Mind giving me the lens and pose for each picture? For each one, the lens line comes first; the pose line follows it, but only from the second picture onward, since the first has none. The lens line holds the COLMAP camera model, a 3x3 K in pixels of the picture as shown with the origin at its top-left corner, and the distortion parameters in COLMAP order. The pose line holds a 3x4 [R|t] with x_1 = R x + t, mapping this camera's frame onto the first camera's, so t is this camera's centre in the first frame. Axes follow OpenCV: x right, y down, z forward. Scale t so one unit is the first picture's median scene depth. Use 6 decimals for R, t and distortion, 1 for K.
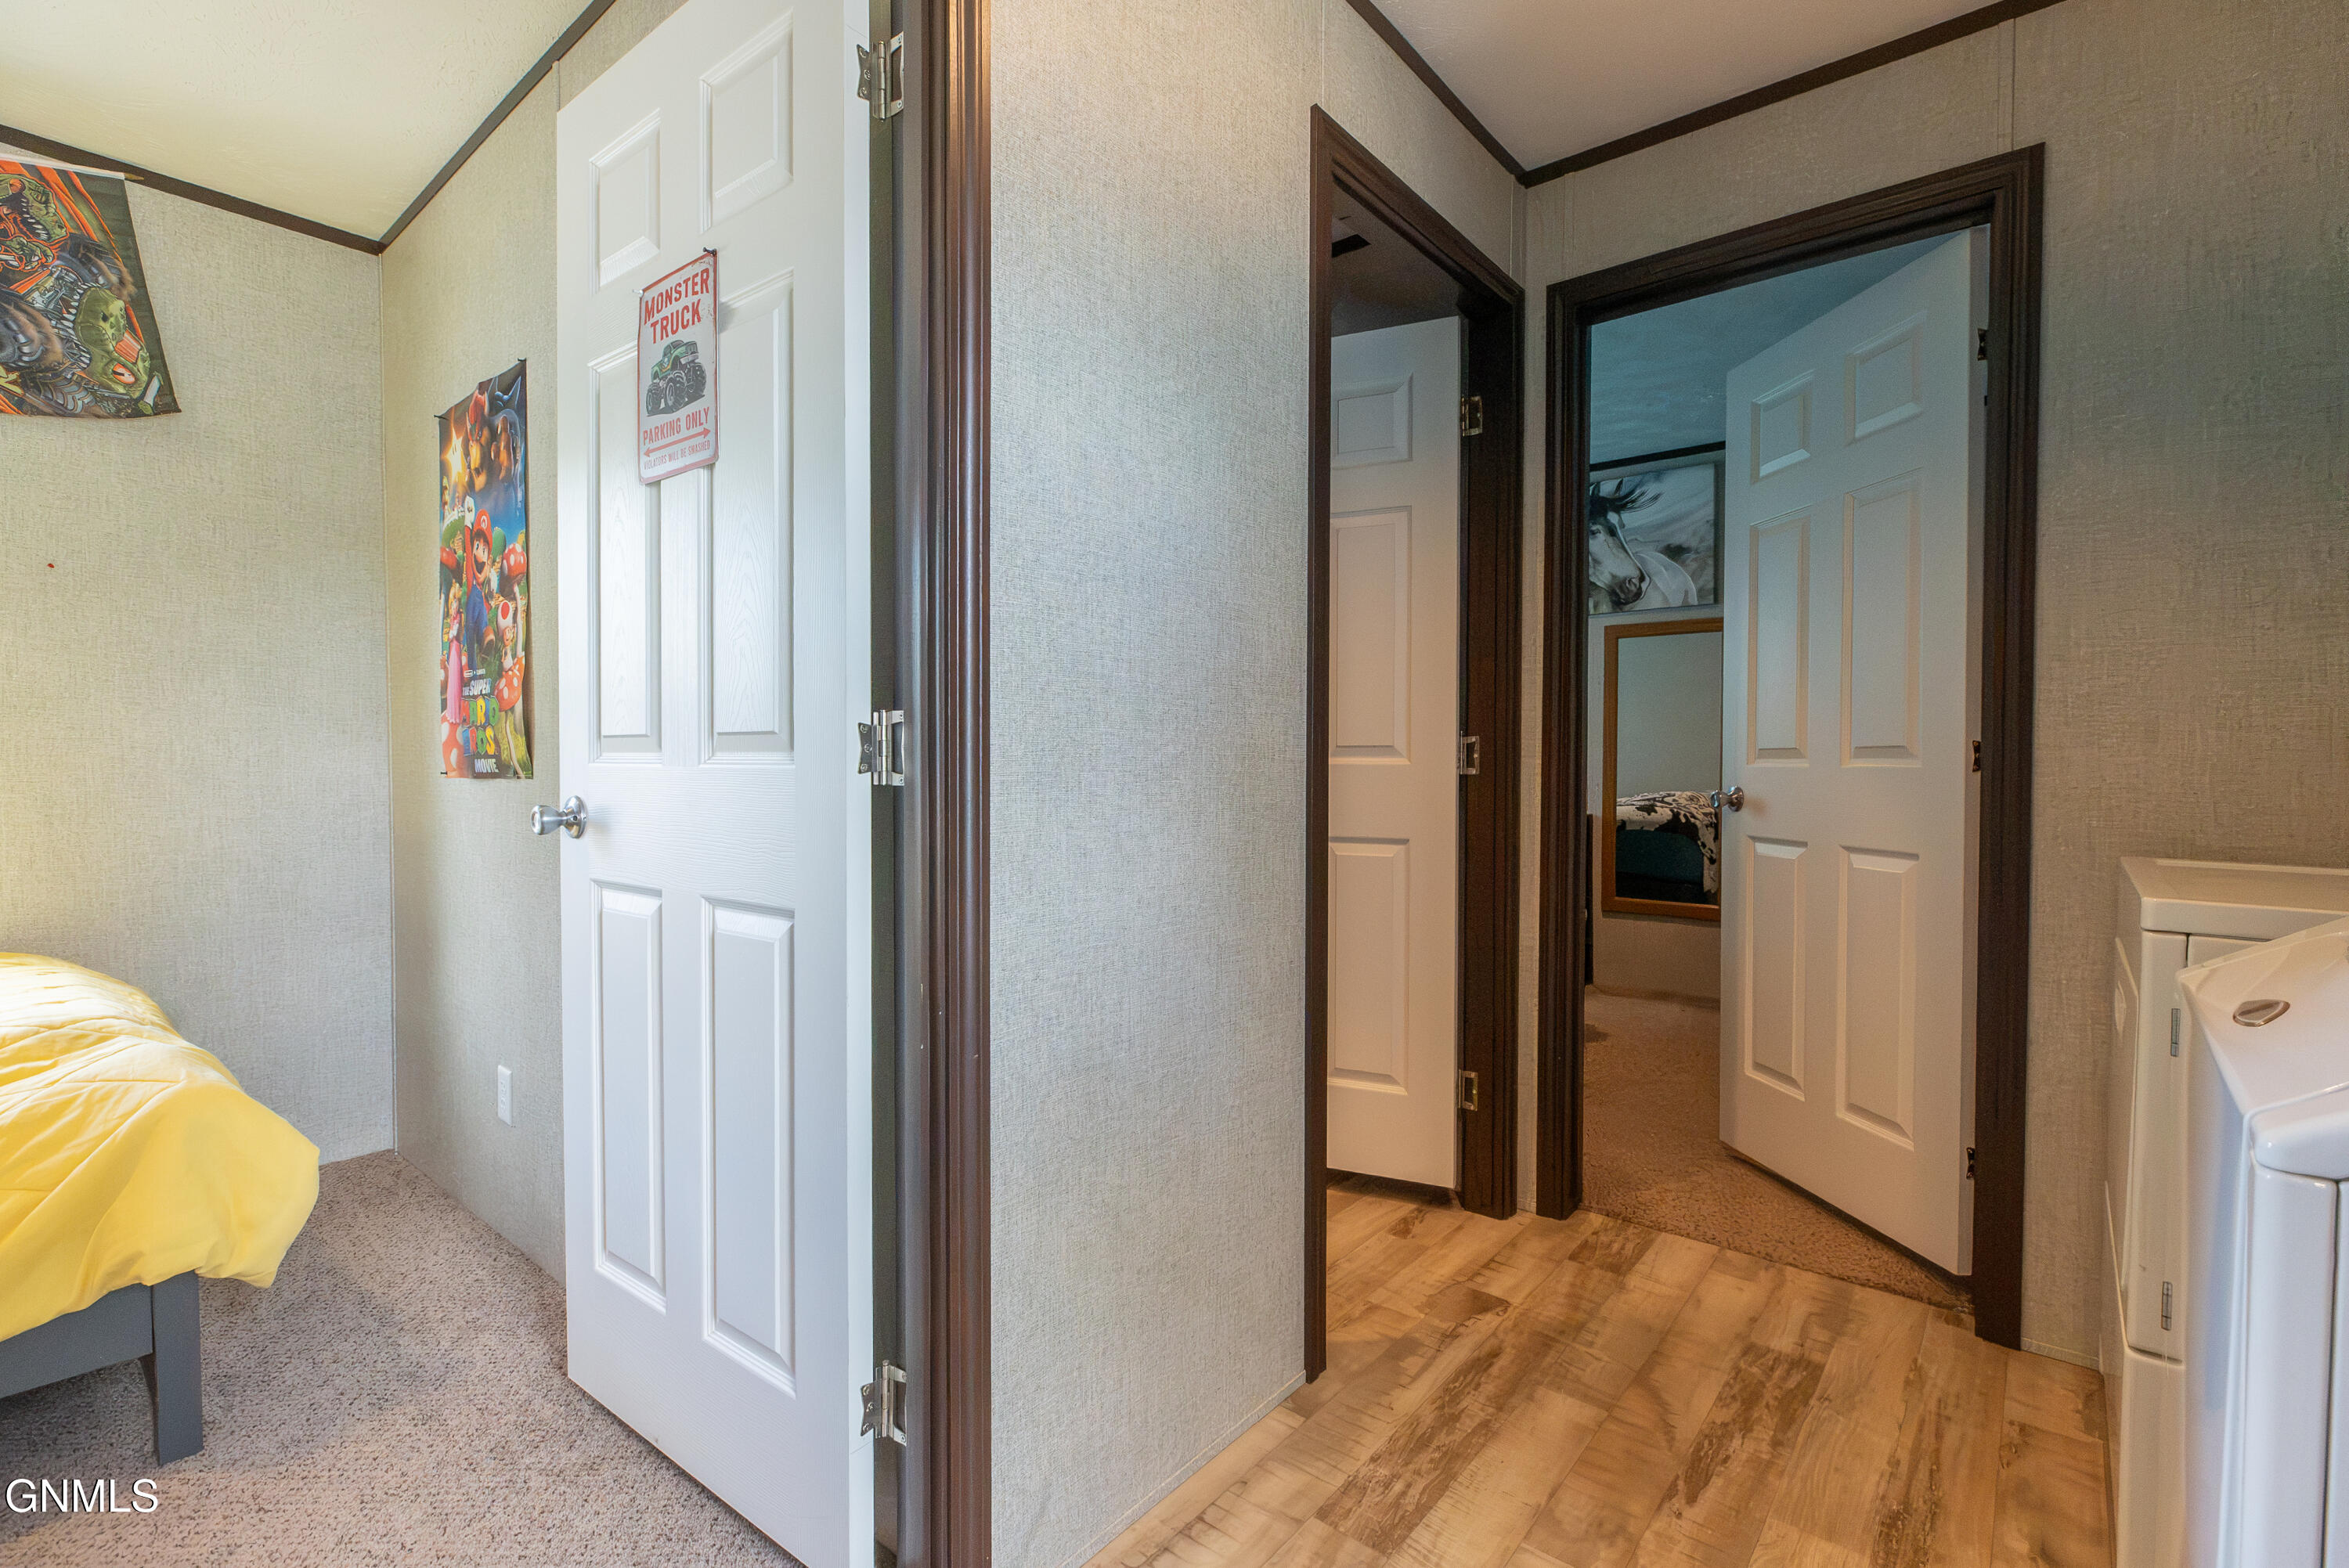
lens RADIAL K [[1082.2, 0, 1176.4], [0, 1082.2, 782.9], [0, 0, 1]] dist [-0.006839, 0.003211]
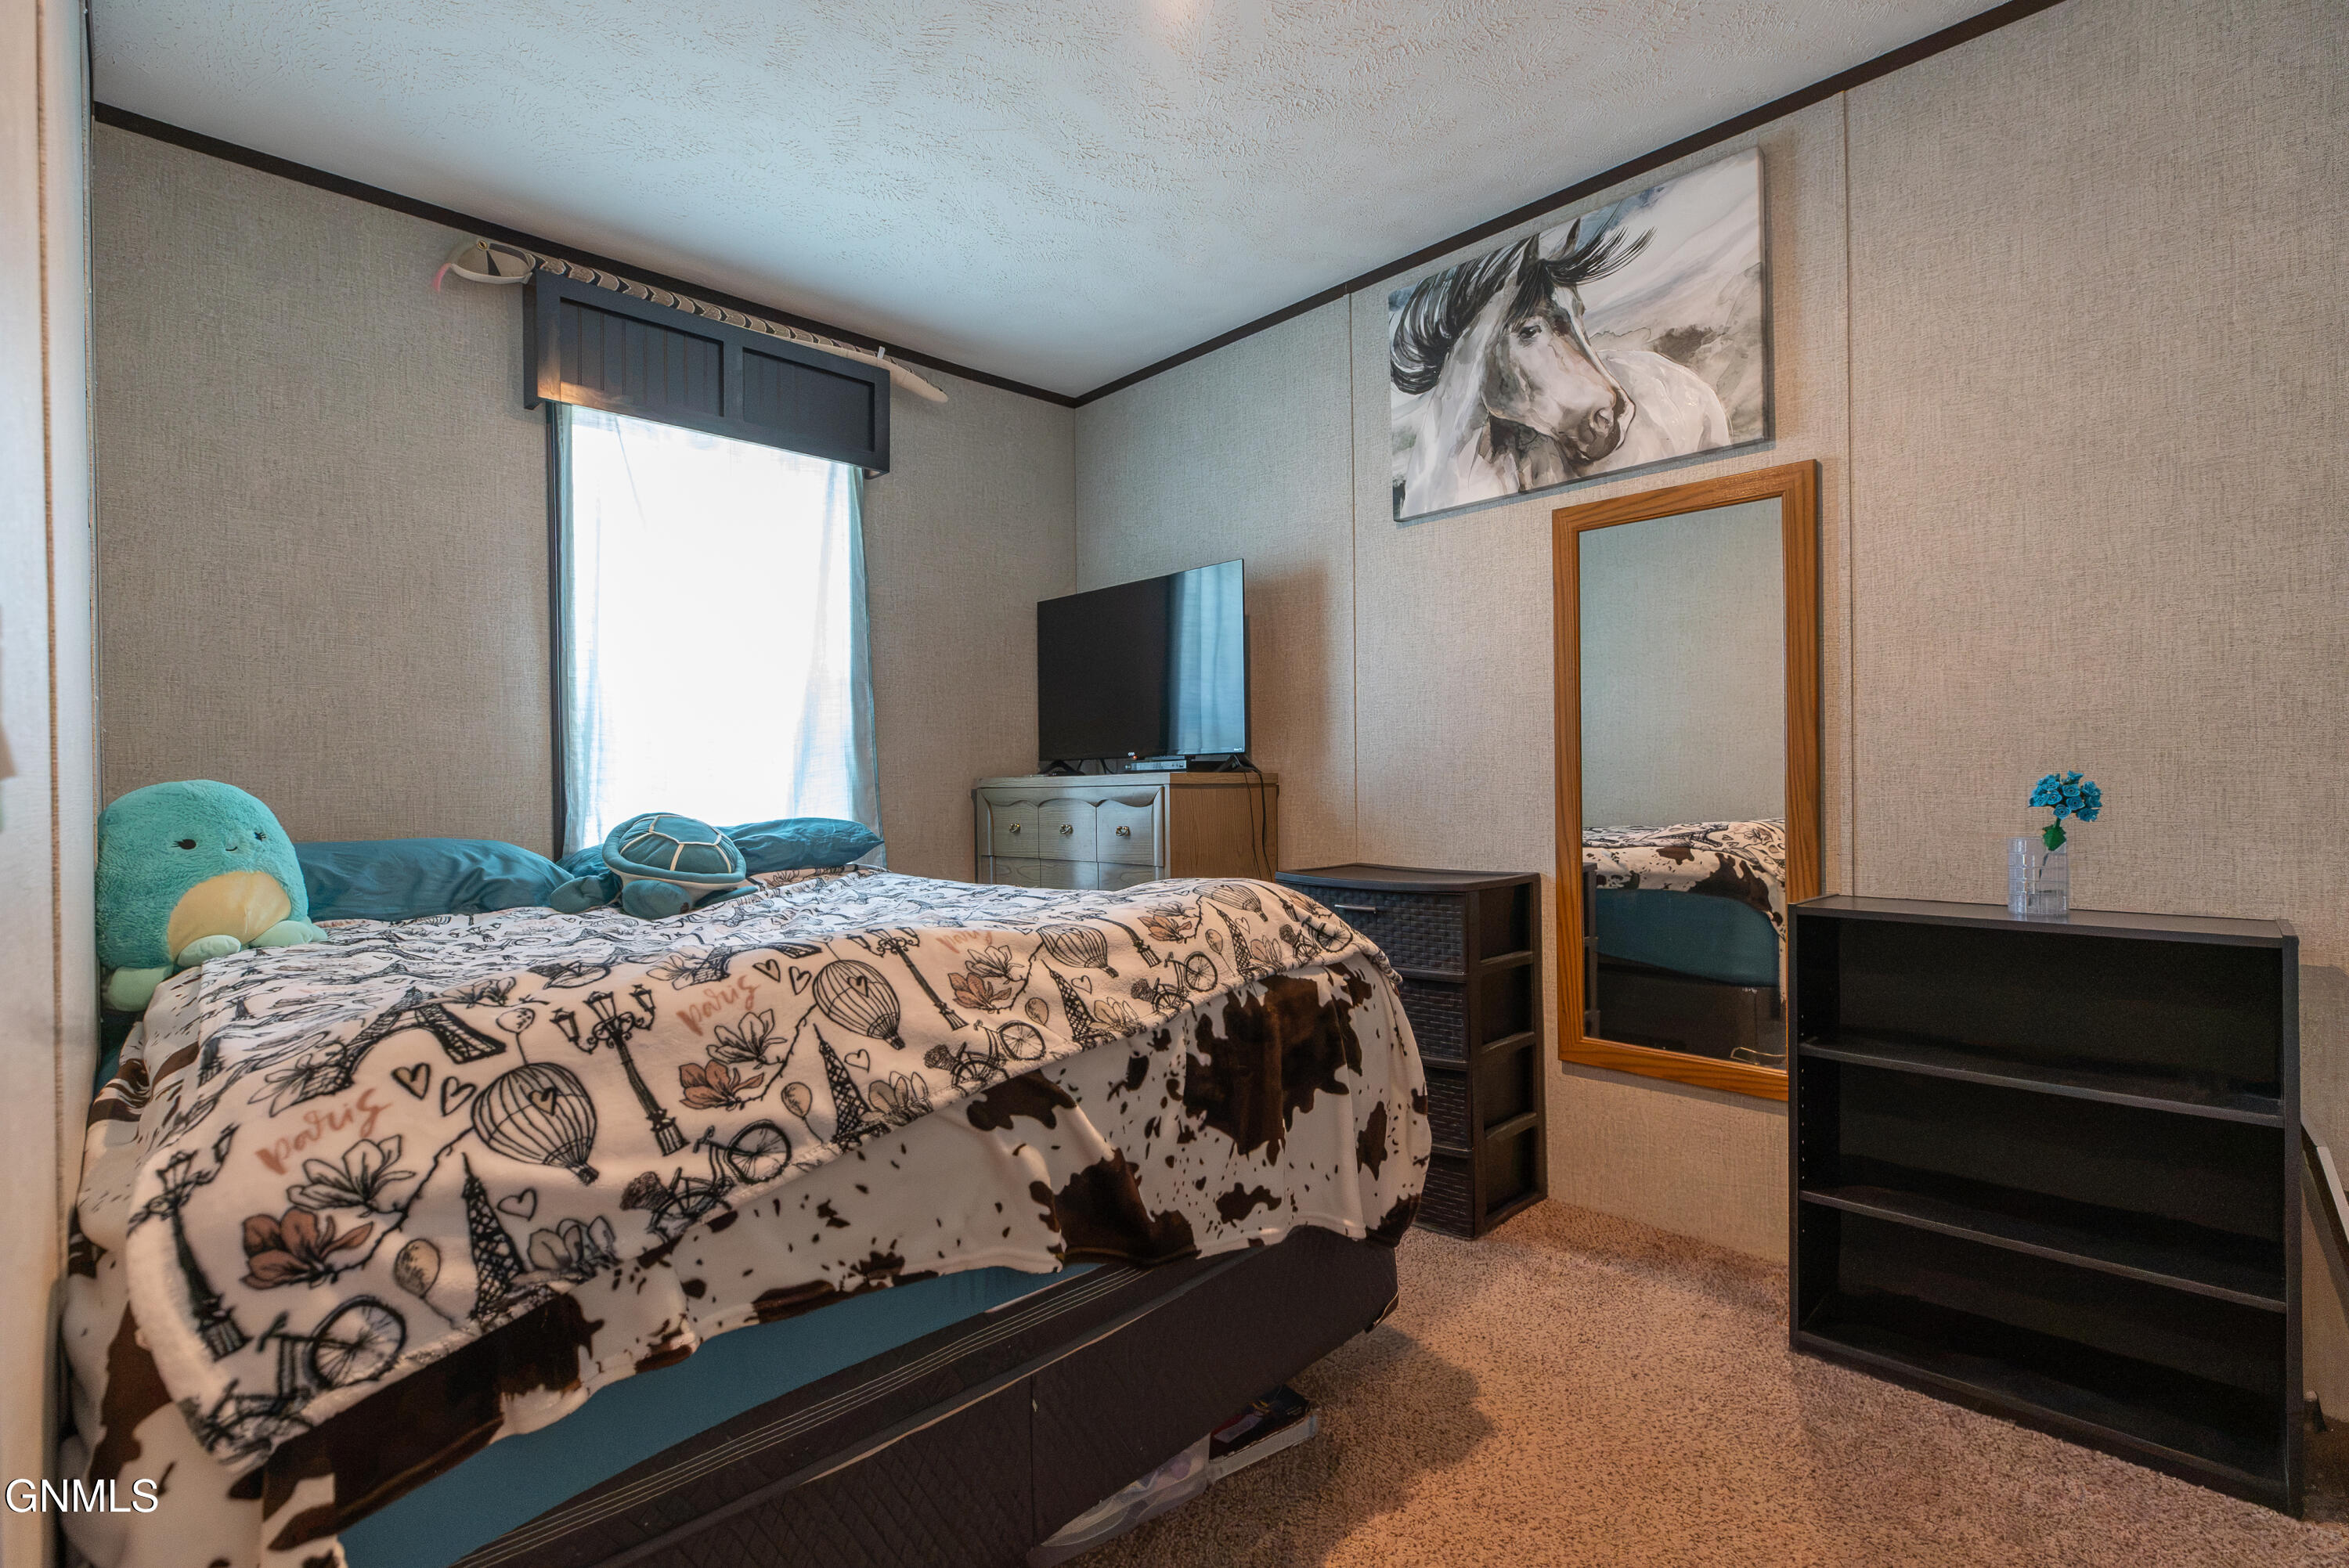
lens RADIAL K [[1082.2, 0, 1169.5], [0, 1082.2, 786.2], [0, 0, 1]] dist [-0.006839, 0.003211]
pose [[0.993249, -0.015689, -0.114933, 0.097627], [0.014462, 0.999829, -0.011502, -0.003284], [0.115094, 0.009762, 0.993307, 0.167648]]
